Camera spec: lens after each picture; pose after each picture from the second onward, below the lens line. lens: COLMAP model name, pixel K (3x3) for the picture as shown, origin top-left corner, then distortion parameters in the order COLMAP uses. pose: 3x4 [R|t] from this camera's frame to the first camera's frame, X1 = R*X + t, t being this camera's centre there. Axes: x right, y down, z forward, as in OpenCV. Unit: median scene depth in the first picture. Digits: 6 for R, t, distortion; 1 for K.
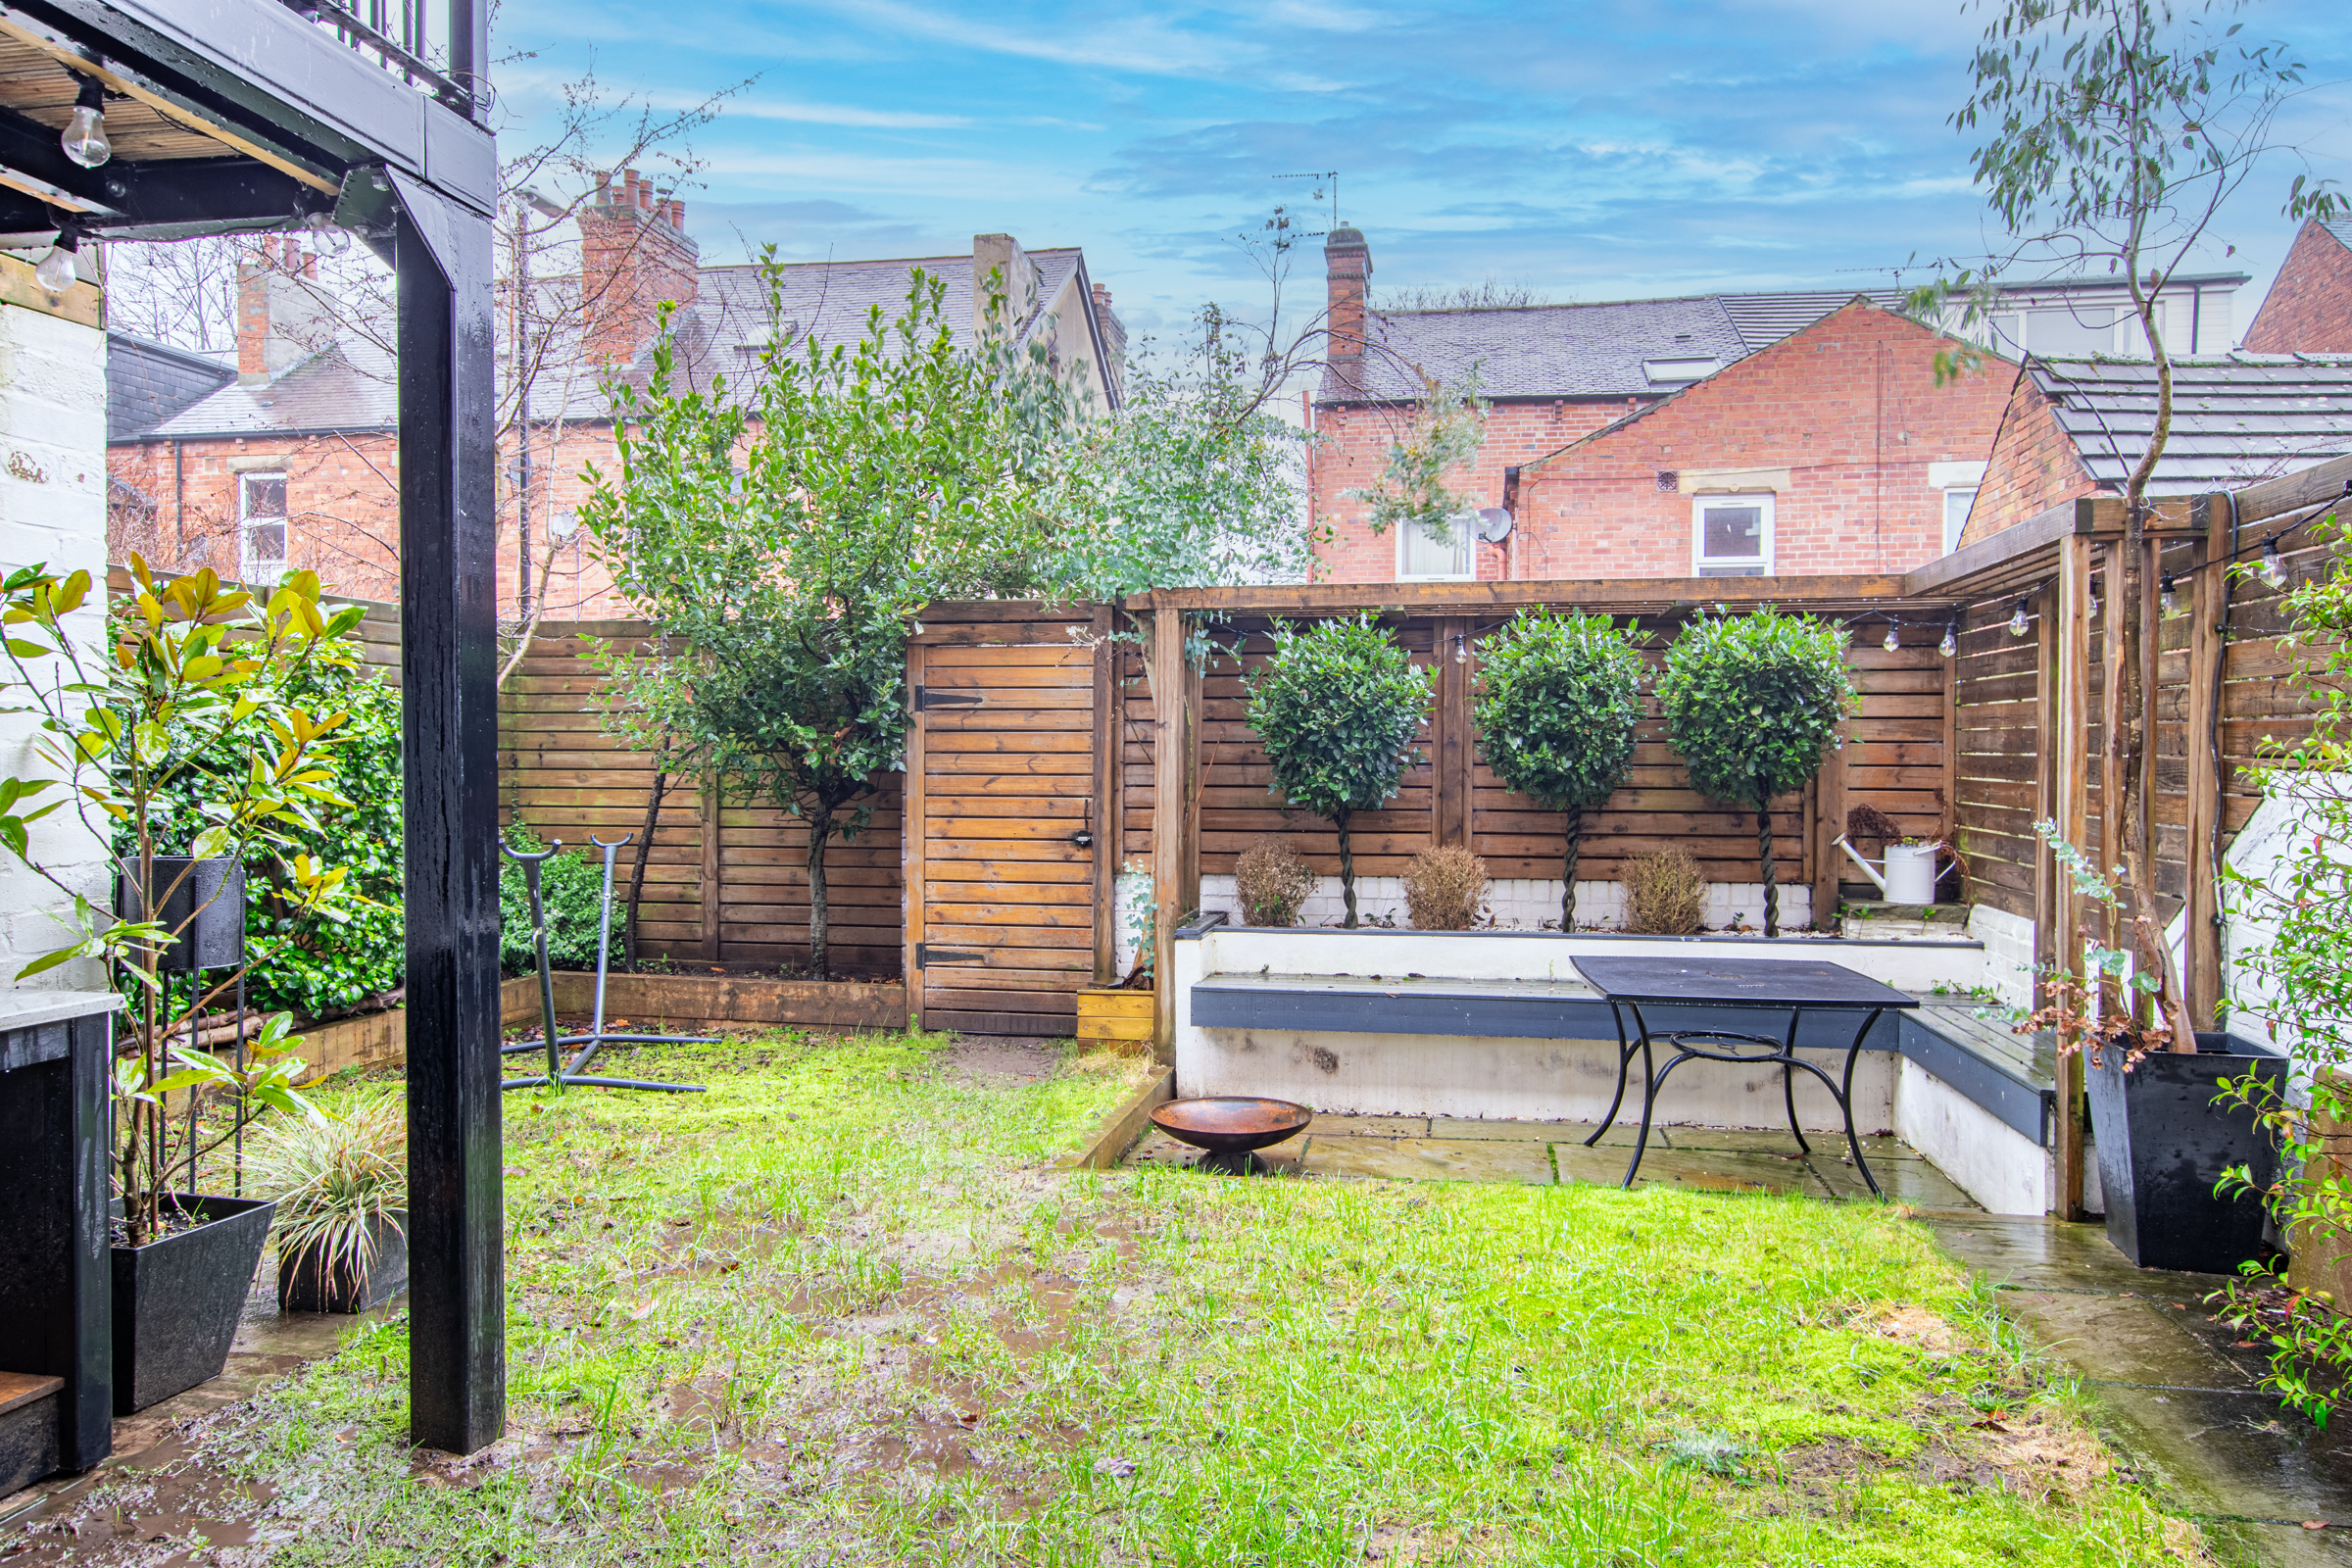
lens RADIAL K [[1521.1, 0, 1176.0], [0, 1521.1, 784.0], [0, 0, 1]] dist [-0.026272, 0.000013]
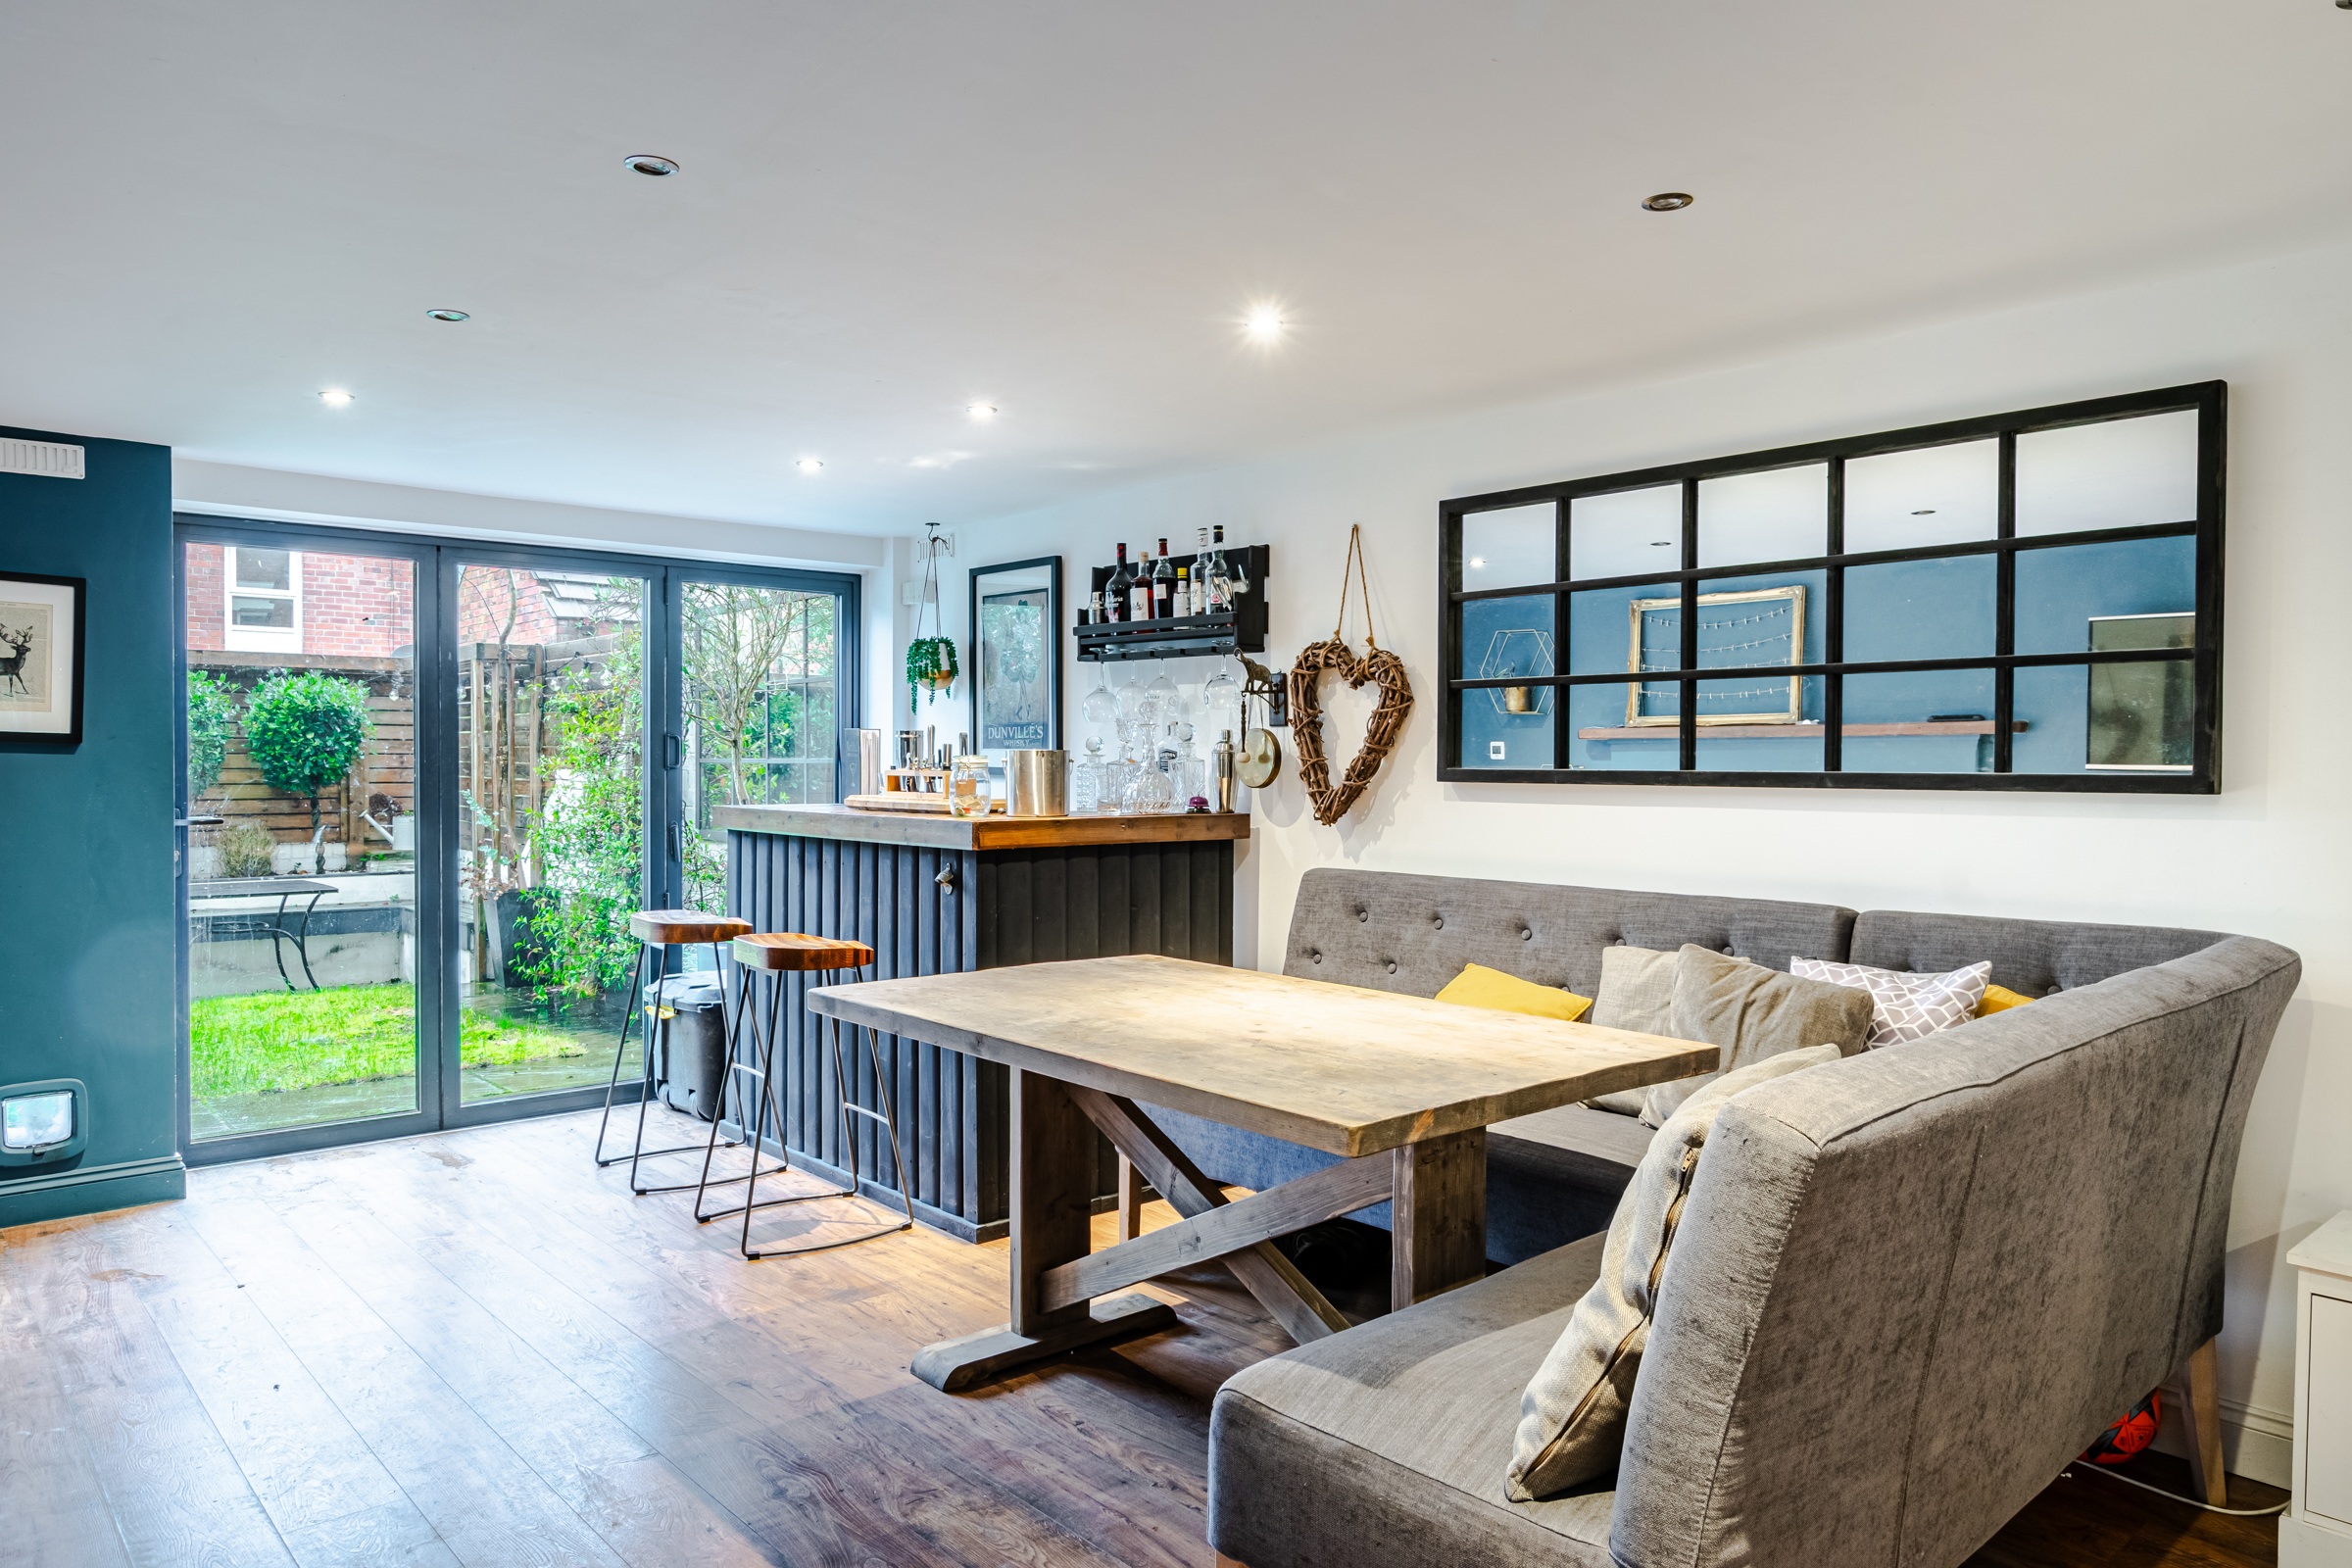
lens RADIAL K [[1526.8, 0, 1189.6], [0, 1526.8, 791.2], [0, 0, 1]] dist [-0.011101, 0.002858]
pose [[0.614232, -0.015673, 0.788970, -0.323244], [0.015168, 0.999853, 0.008053, 0.013193], [-0.788980, 0.007021, 0.614379, -0.742308]]
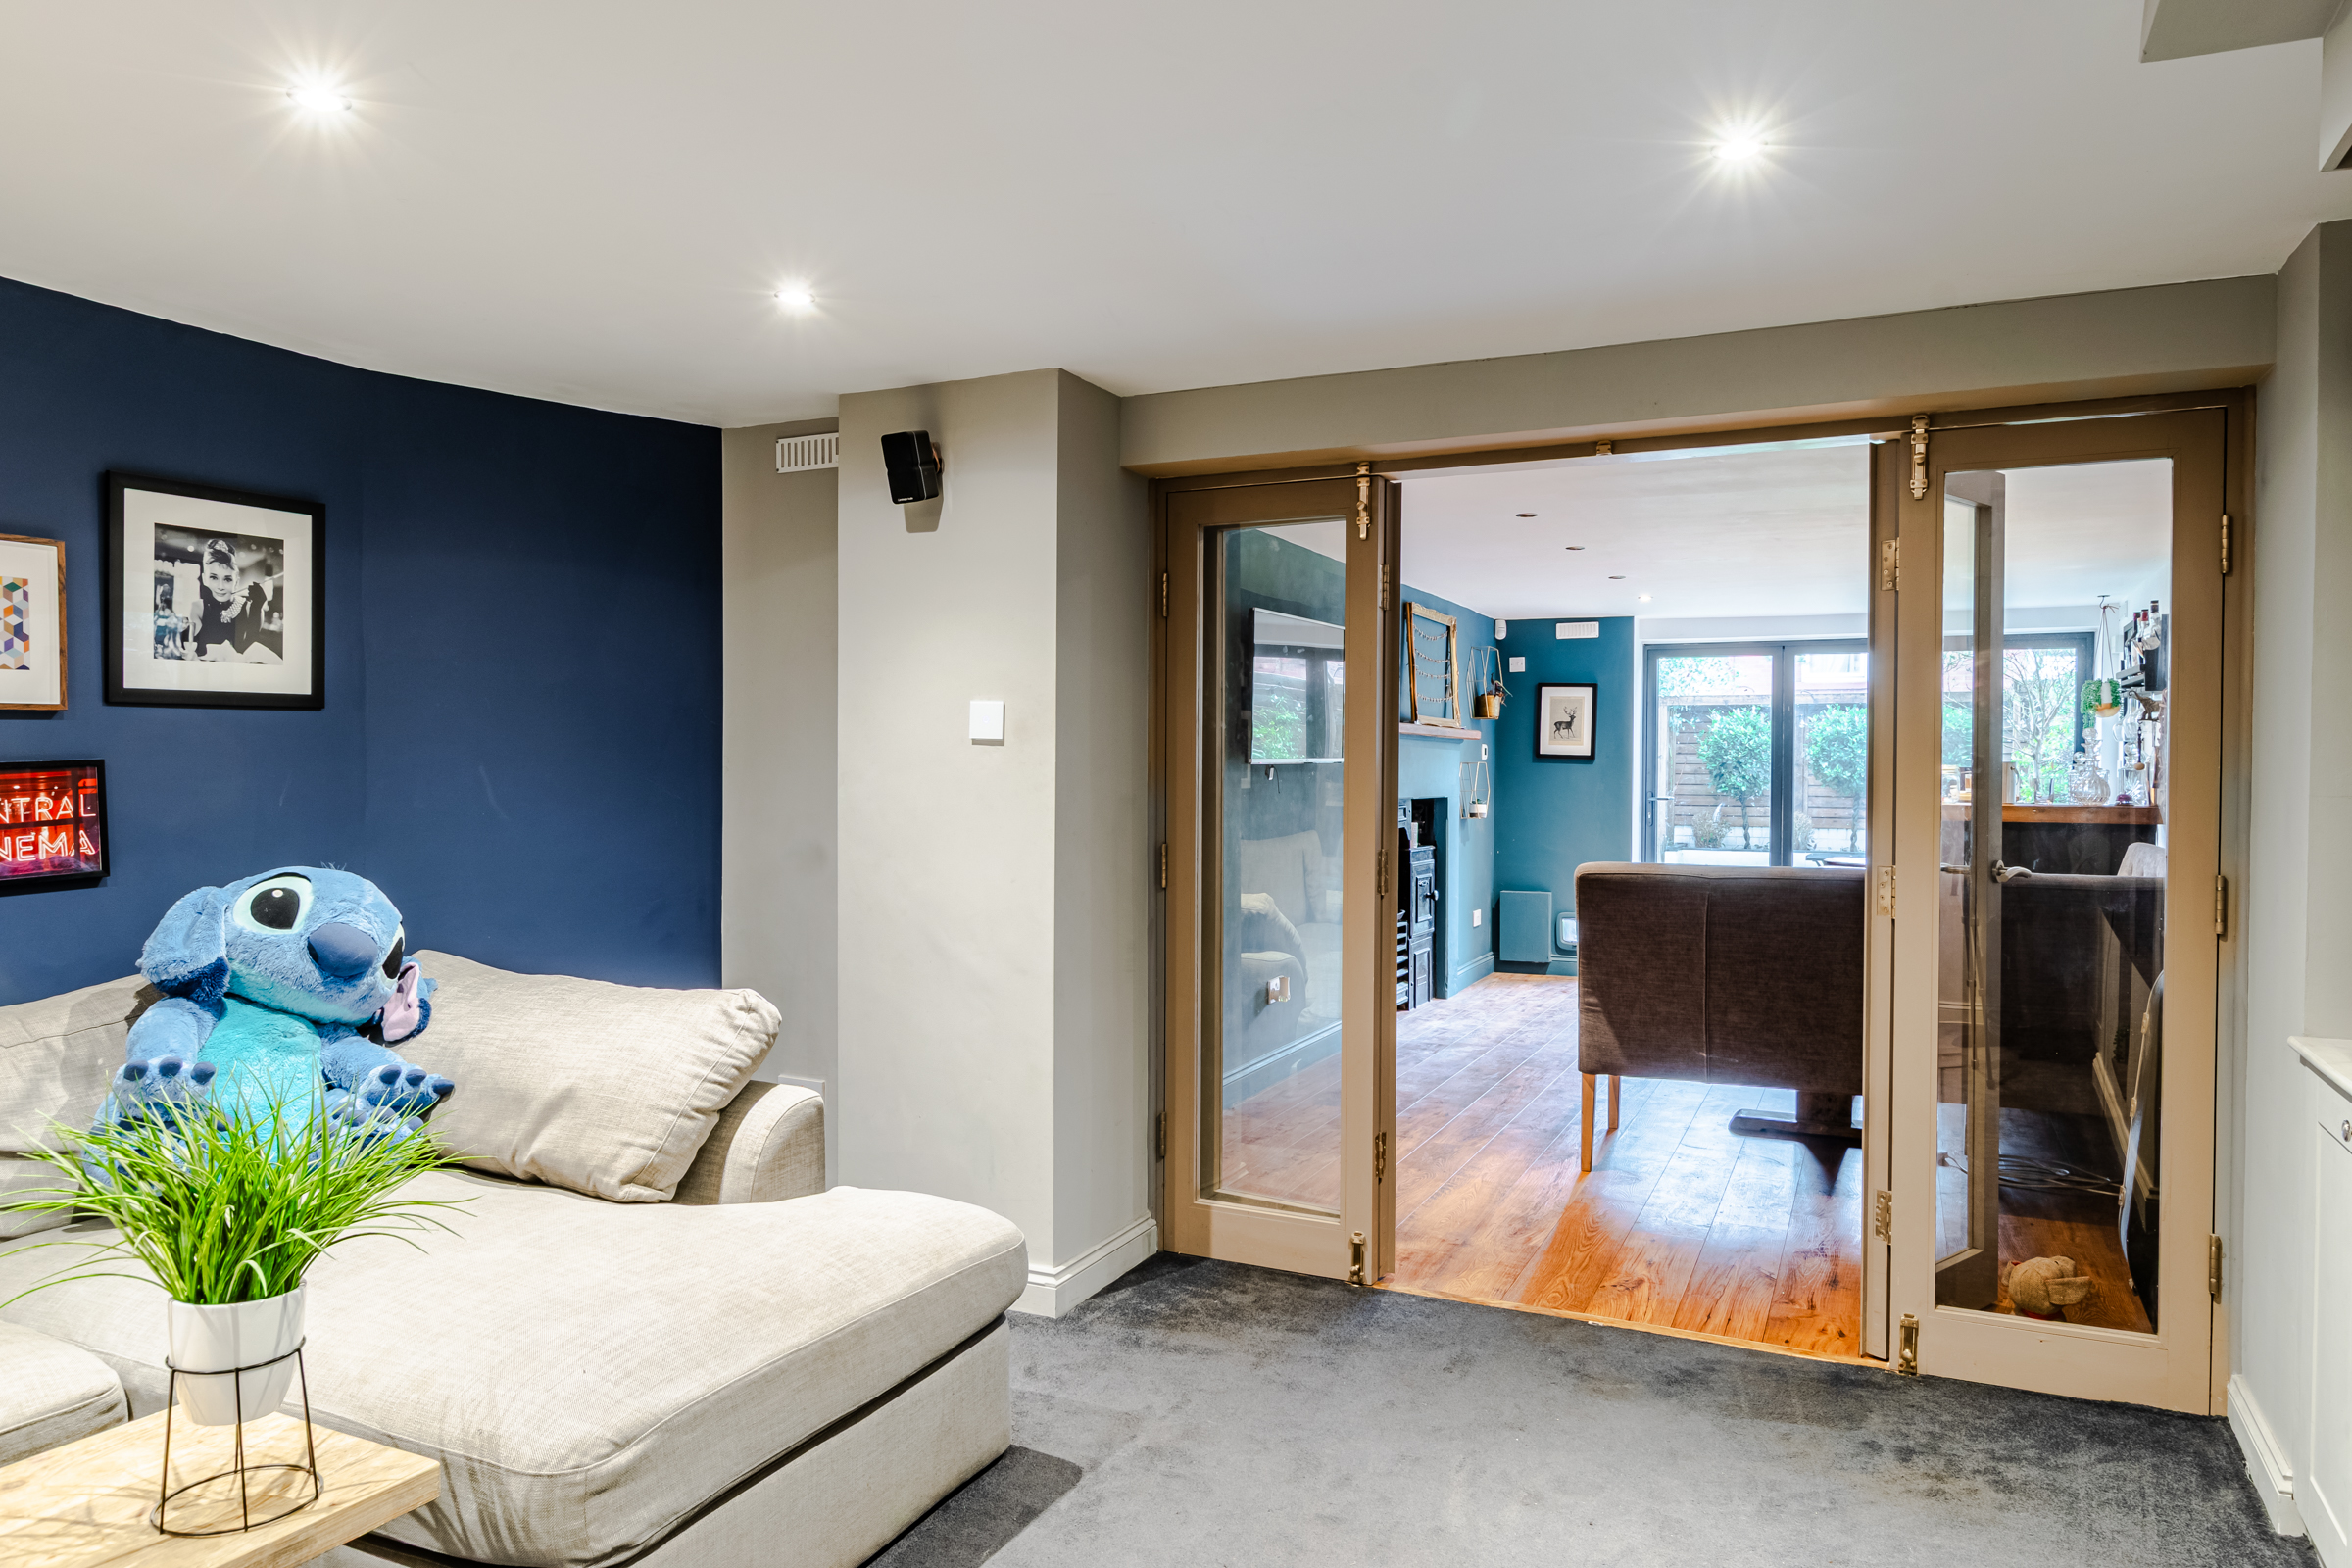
lens RADIAL K [[1521.1, 0, 1176.0], [0, 1521.1, 784.0], [0, 0, 1]] dist [-0.026272, 0.000013]
pose [[0.964290, 0.006271, -0.264773, -0.107698], [-0.008797, 0.999926, -0.008355, 0.028383], [0.264701, 0.010386, 0.964275, -1.412617]]
